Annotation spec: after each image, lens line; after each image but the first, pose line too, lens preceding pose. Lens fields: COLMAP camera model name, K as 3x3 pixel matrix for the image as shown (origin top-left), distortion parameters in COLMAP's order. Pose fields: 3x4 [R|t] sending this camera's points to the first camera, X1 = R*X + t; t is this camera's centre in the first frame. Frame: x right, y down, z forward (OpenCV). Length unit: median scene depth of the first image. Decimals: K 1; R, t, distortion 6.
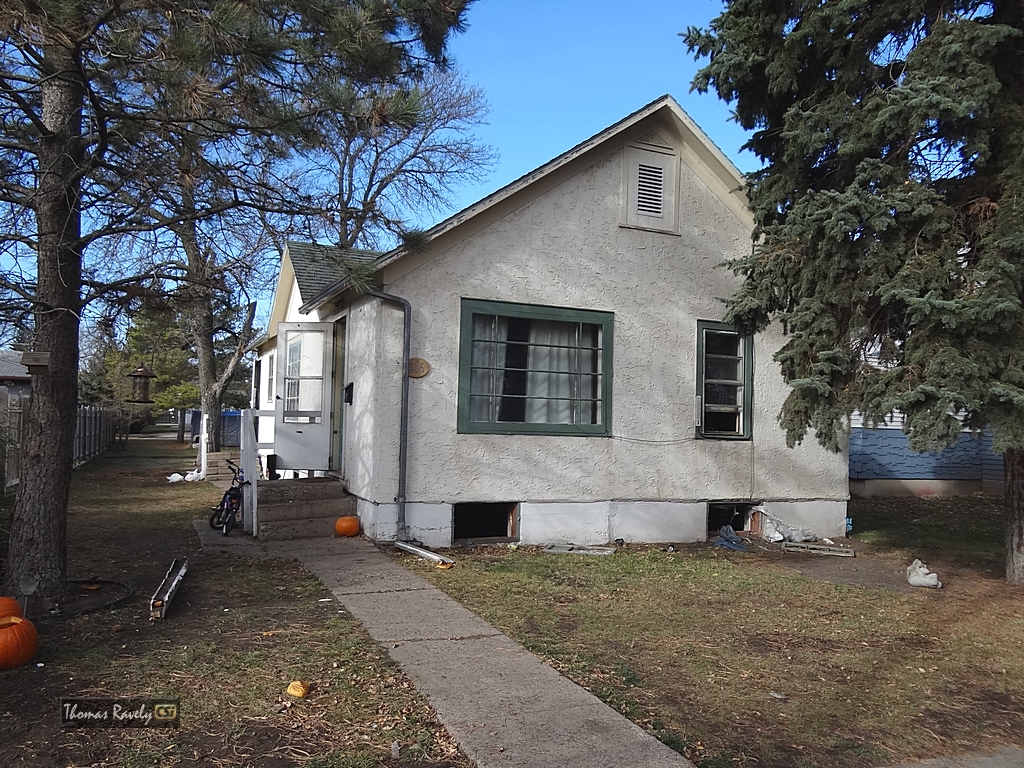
lens RADIAL K [[806.4, 0, 512.1], [0, 806.4, 385.5], [0, 0, 1]] dist [0.000036, 0.000055]
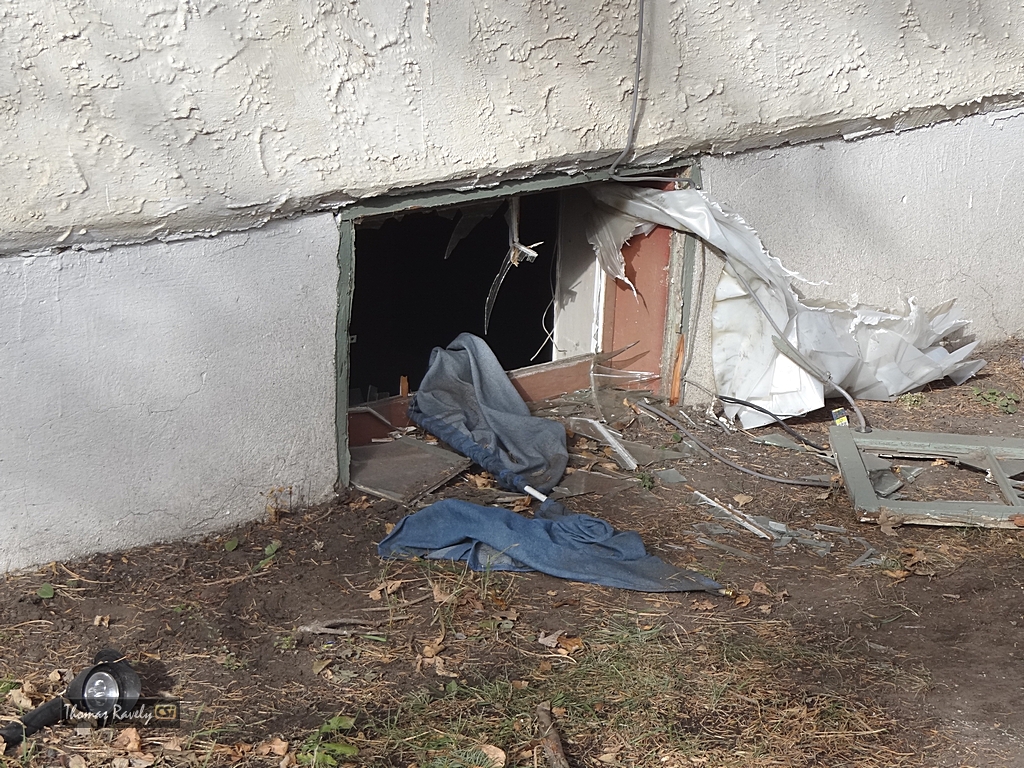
lens RADIAL K [[2754.0, 0, 512.0], [0, 2754.0, 384.0], [0, 0, 1]] dist [-0.017880, 0.000000]
pose [[0.922083, -0.109269, 0.371246, 0.097301], [-0.008697, 0.953217, 0.302161, 0.035954], [-0.386895, -0.281846, 0.877995, 0.579342]]
